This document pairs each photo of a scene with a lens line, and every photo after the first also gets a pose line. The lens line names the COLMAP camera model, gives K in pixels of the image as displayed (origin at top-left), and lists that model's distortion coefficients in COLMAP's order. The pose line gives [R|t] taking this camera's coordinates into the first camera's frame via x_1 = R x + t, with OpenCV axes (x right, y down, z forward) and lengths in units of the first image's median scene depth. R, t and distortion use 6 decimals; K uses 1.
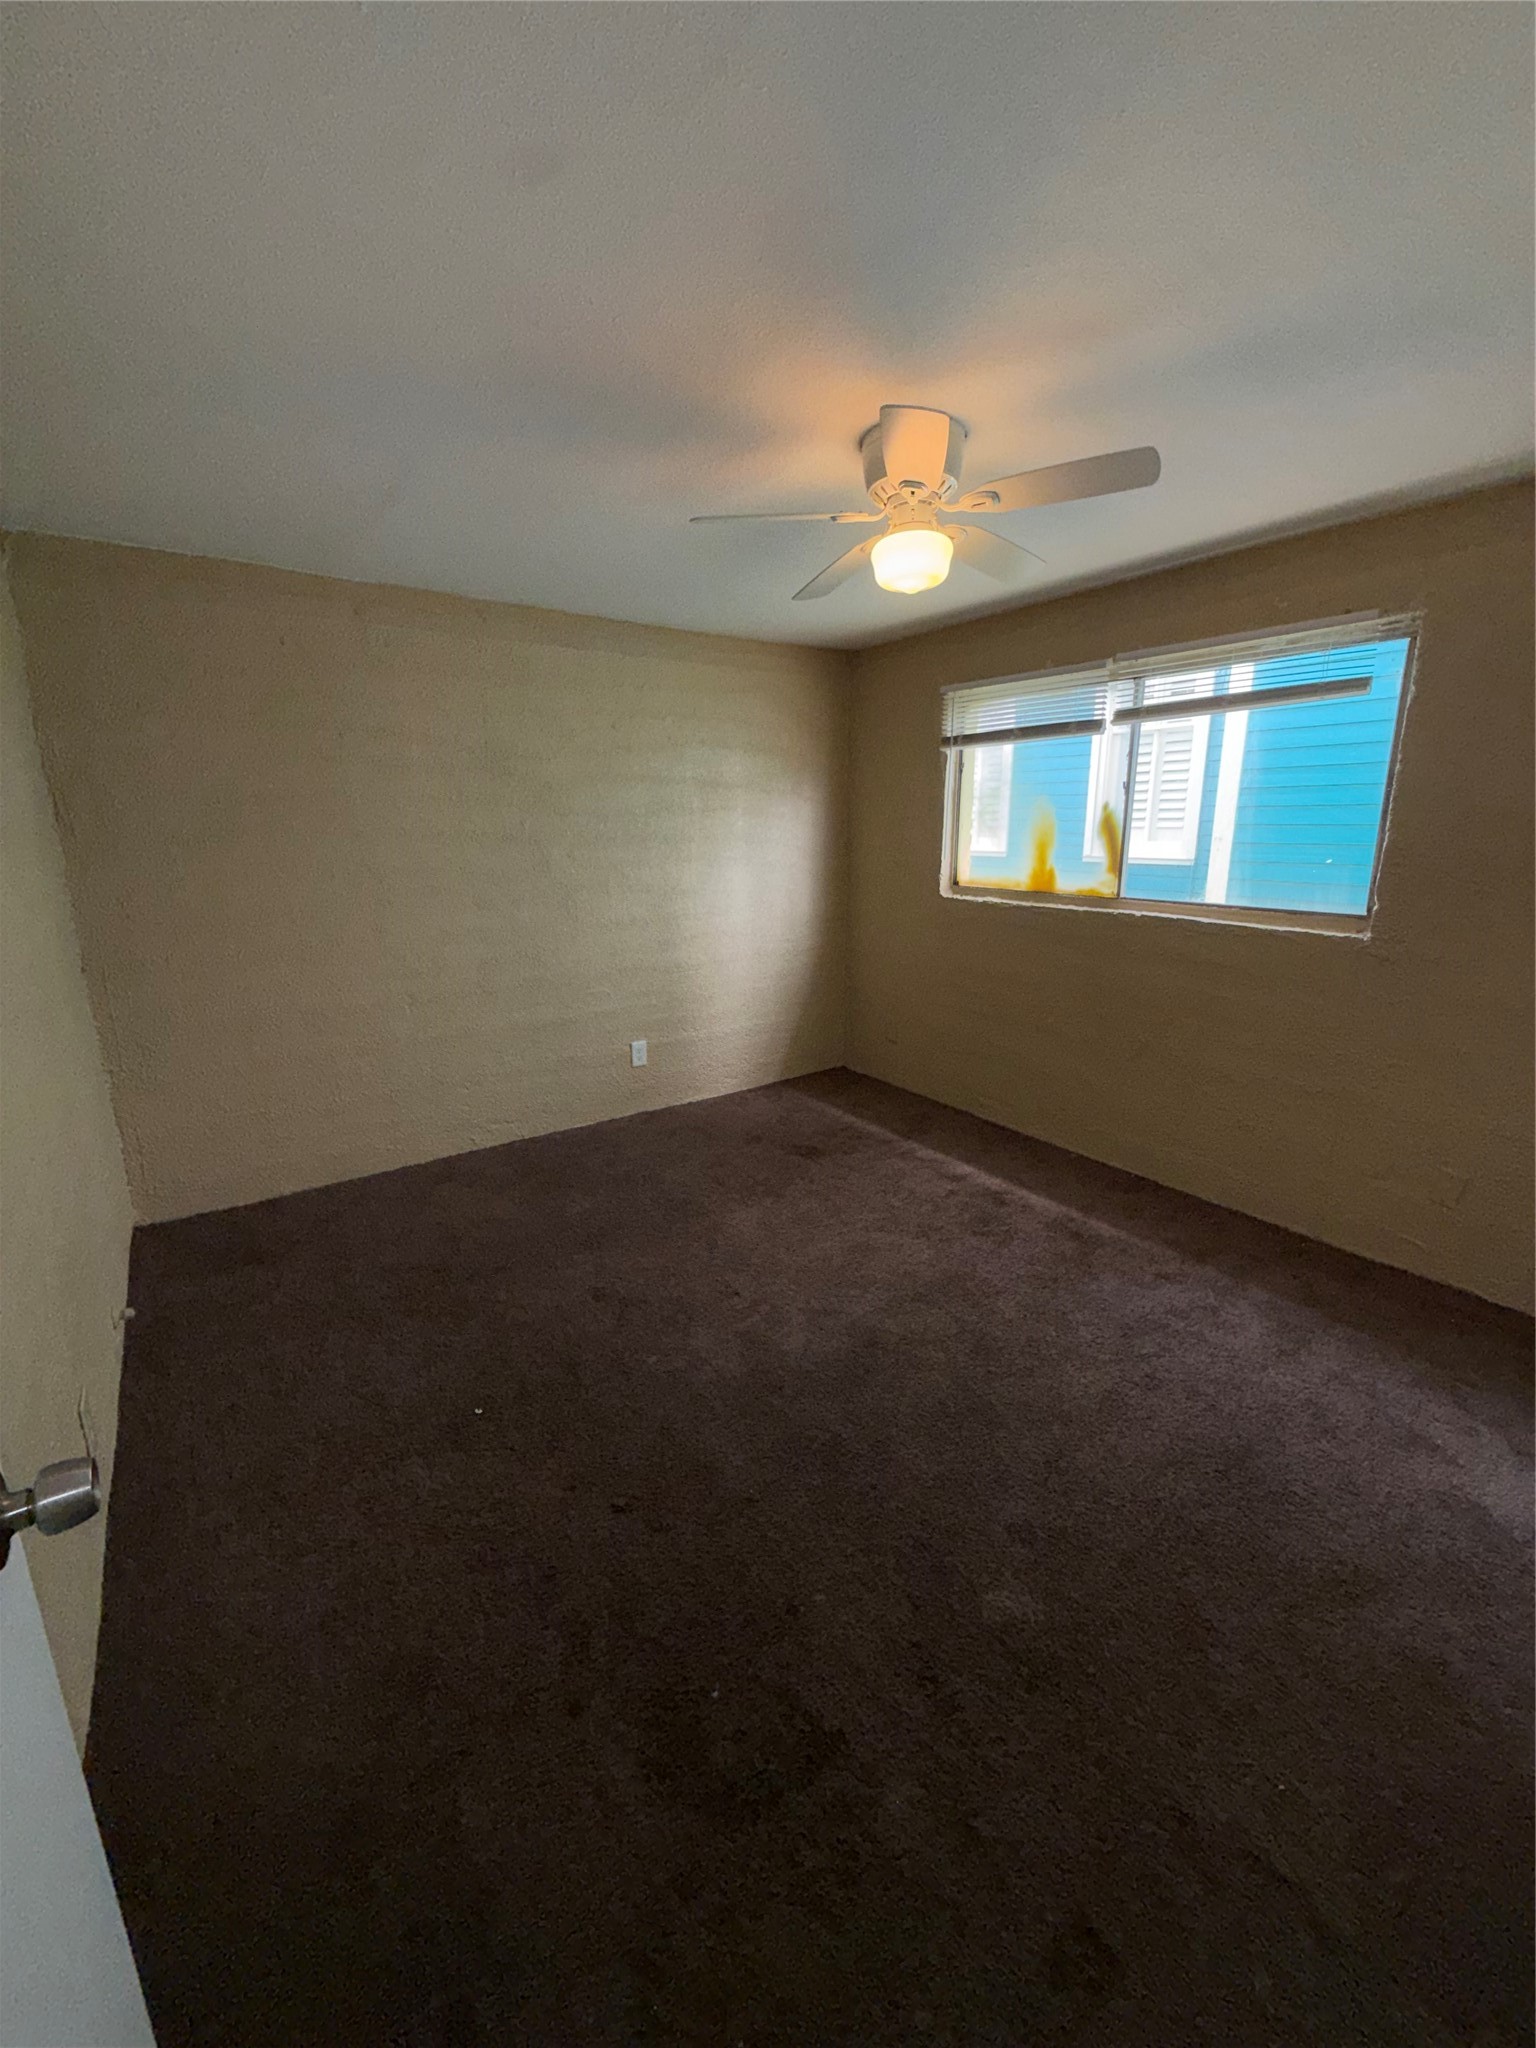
lens RADIAL K [[818.4, 0, 772.9], [0, 818.4, 1021.3], [0, 0, 1]] dist [0.003501, 0.002189]
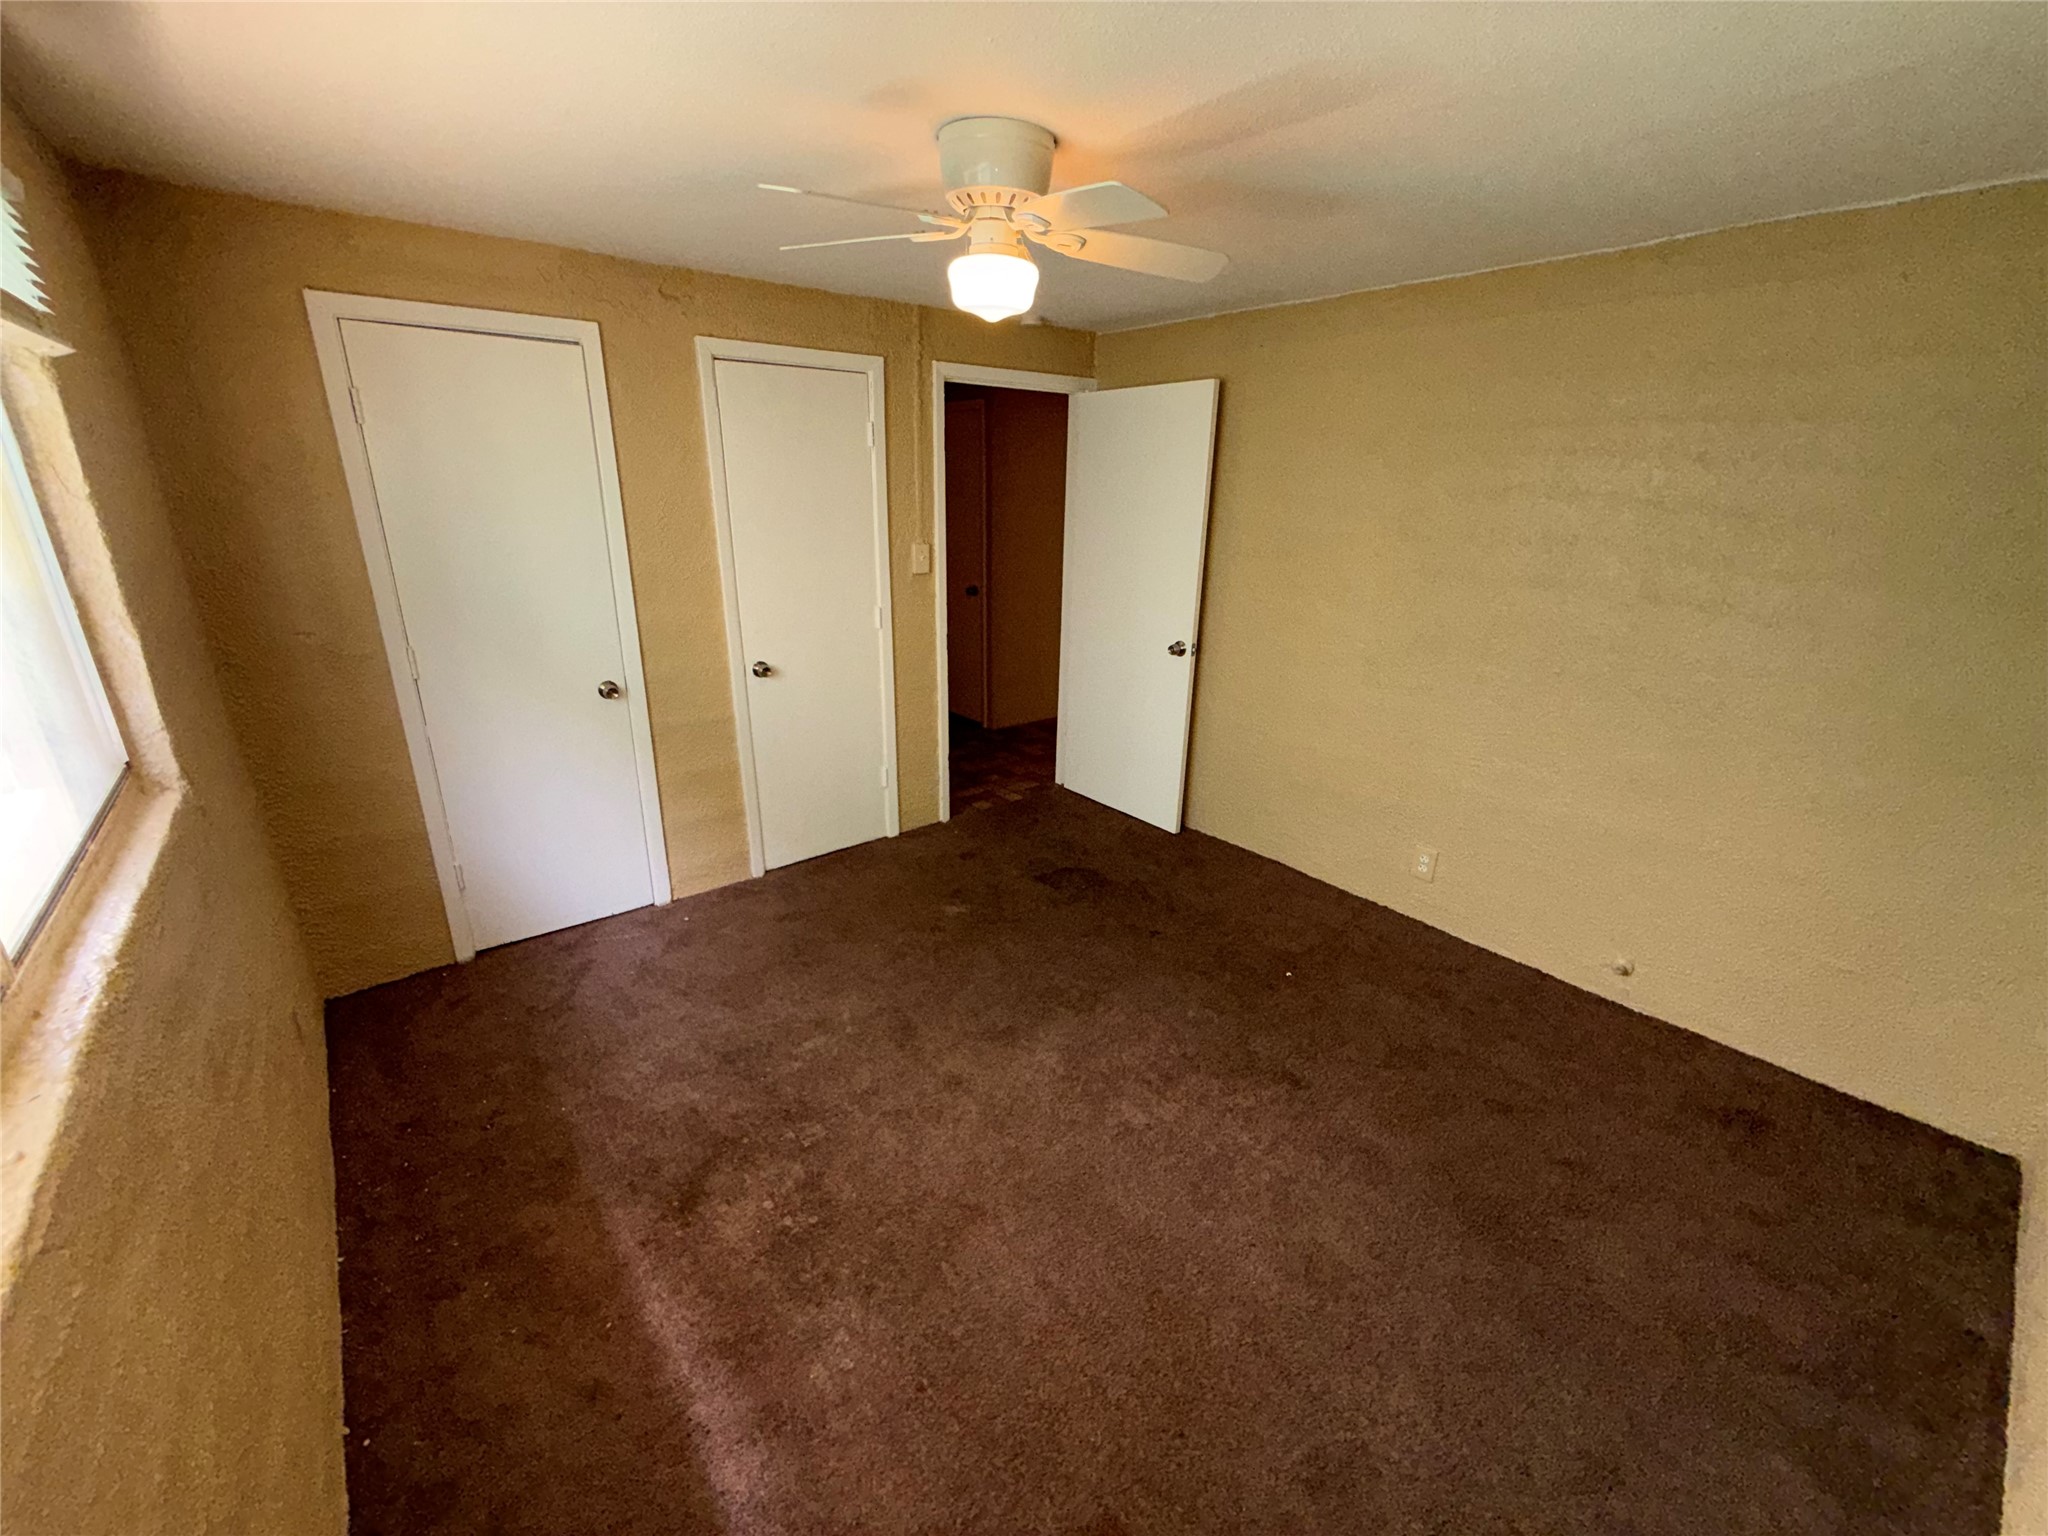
lens RADIAL K [[818.4, 0, 1019.9], [0, 818.4, 759.7], [0, 0, 1]] dist [0.003501, 0.002189]
pose [[-0.997827, 0.010483, -0.065051, 0.143981], [-0.026789, 0.837439, 0.545874, -0.452028], [0.060199, 0.546431, -0.835338, 1.465809]]
